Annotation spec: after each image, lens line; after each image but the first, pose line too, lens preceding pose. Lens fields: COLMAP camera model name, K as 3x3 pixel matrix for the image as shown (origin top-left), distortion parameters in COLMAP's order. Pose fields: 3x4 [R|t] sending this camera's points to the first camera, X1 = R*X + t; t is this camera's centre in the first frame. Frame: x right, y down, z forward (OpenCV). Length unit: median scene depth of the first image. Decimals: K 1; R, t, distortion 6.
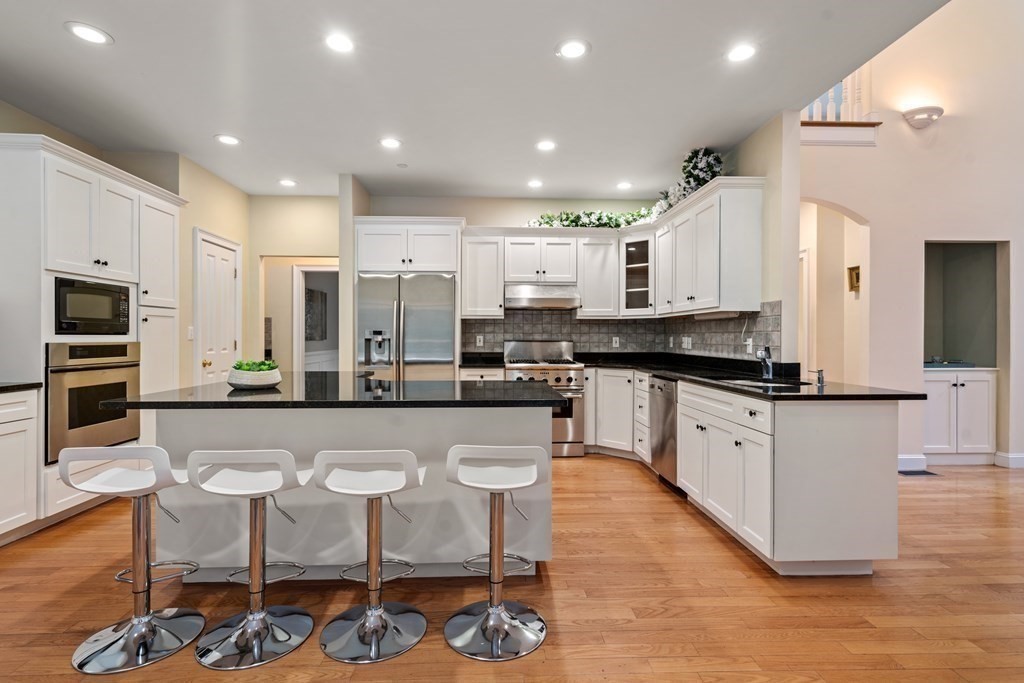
lens RADIAL K [[514.1, 0, 510.6], [0, 514.1, 337.1], [0, 0, 1]] dist [-0.002749, 0.005188]
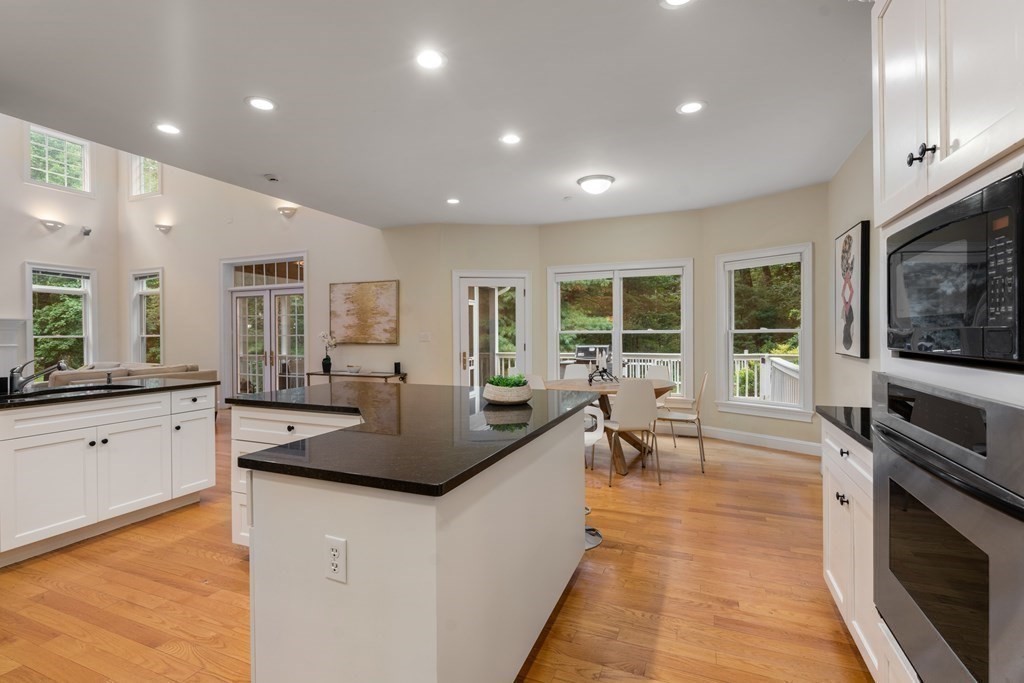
lens RADIAL K [[473.6, 0, 505.1], [0, 473.6, 335.3], [0, 0, 1]] dist [-0.004719, 0.004139]
pose [[-0.897330, 0.003650, 0.441345, -0.498975], [0.010966, 0.999841, 0.014028, -0.017811], [-0.441224, 0.017427, -0.897228, 1.032213]]
